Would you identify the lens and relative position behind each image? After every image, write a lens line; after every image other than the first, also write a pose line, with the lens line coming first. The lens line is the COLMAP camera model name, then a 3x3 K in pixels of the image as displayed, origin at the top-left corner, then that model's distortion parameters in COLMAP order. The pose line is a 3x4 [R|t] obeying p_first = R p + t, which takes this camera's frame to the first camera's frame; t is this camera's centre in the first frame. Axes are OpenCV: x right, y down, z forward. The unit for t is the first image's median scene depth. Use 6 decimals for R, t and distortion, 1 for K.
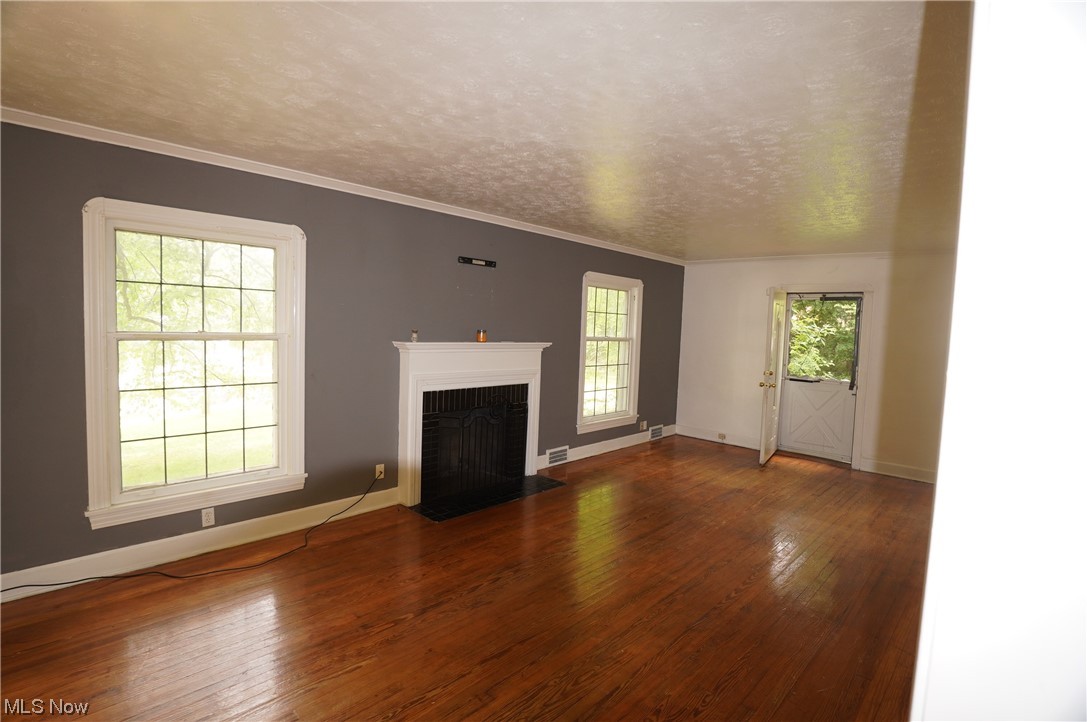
lens RADIAL K [[514.6, 0, 546.2], [0, 514.6, 364.2], [0, 0, 1]] dist [-0.032102, 0.000062]
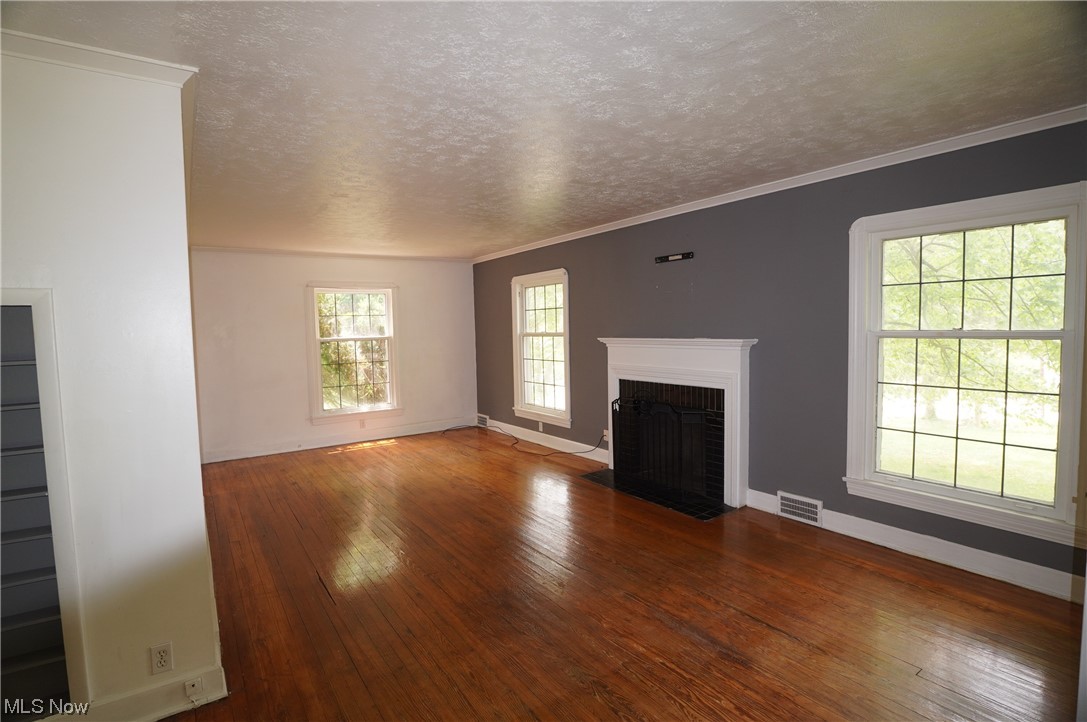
lens RADIAL K [[528.3, 0, 536.6], [0, 528.3, 359.3], [0, 0, 1]] dist [-0.021419, 0.000266]
pose [[-0.211258, 0.037427, -0.976713, 0.894717], [-0.048447, 0.997637, 0.048708, -0.038737], [0.976229, 0.057609, -0.208946, 0.936006]]
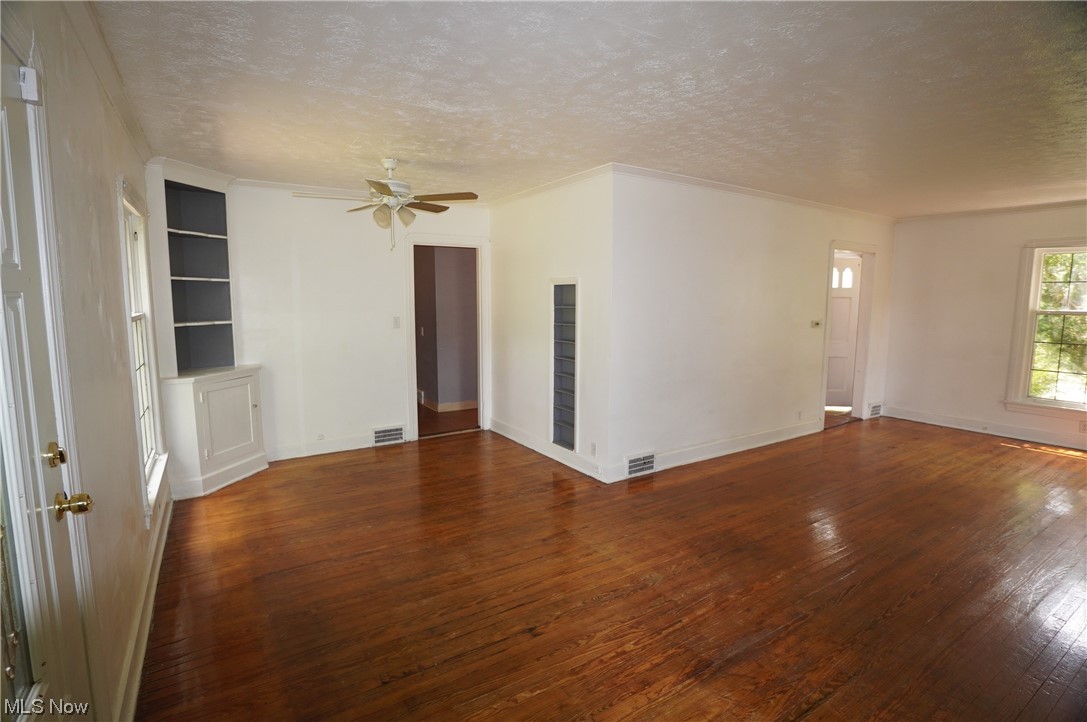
lens RADIAL K [[511.8, 0, 543.5], [0, 511.8, 361.0], [0, 0, 1]] dist [0.003887, 0.000407]
pose [[-0.972357, -0.061151, 0.225352, 0.437550], [-0.018071, 0.981912, 0.188475, -0.081683], [-0.232801, 0.179192, -0.955873, 1.431347]]
